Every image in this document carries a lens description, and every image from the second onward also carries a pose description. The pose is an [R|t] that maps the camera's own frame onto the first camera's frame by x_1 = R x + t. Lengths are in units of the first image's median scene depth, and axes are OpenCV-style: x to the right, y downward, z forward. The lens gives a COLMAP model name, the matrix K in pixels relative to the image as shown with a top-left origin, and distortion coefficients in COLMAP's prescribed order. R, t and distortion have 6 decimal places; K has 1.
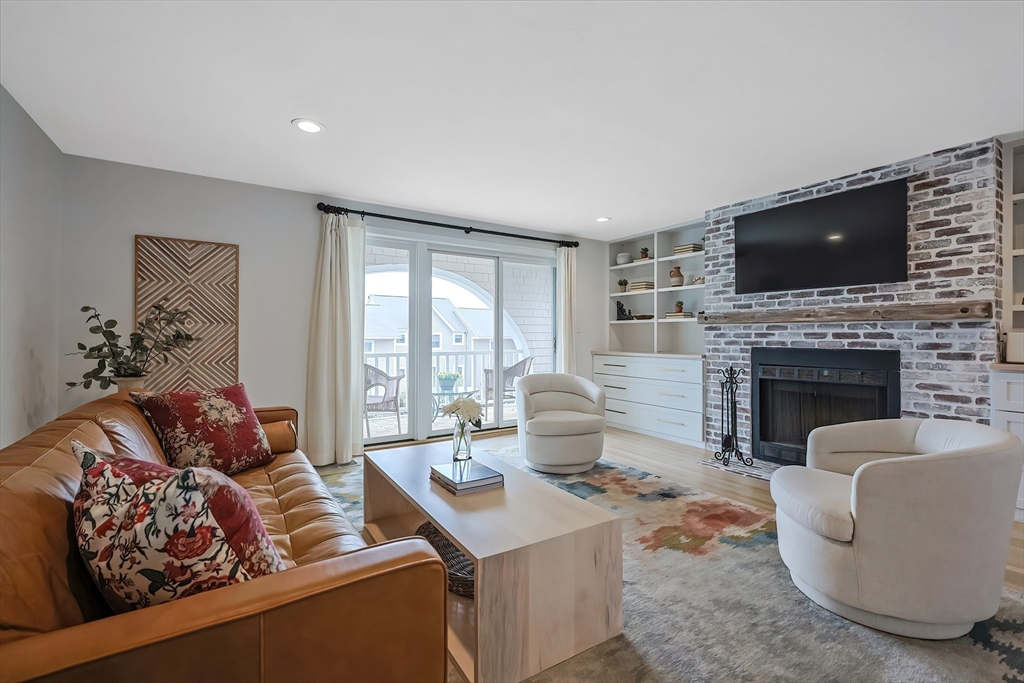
lens RADIAL K [[448.0, 0, 511.4], [0, 448.0, 335.1], [0, 0, 1]] dist [-0.001361, -0.000078]
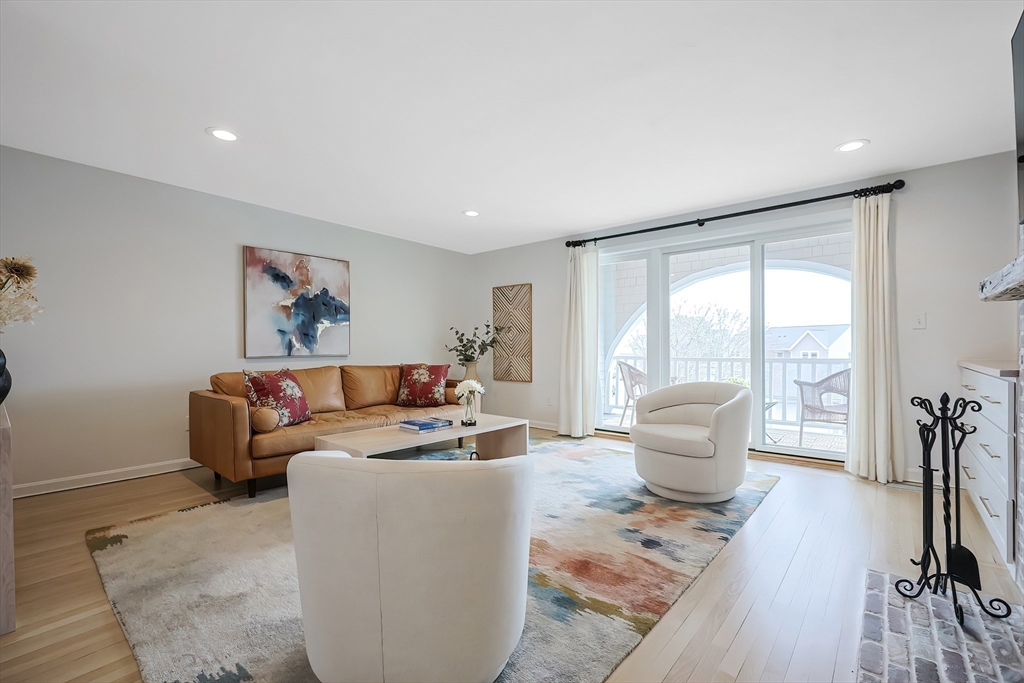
lens RADIAL K [[437.9, 0, 515.9], [0, 437.9, 345.7], [0, 0, 1]] dist [-0.001091, -0.000037]
pose [[0.296633, -0.005974, -0.954973, 0.850425], [0.003244, 0.999981, -0.005248, 0.027640], [0.954986, -0.001542, 0.296646, 0.494527]]
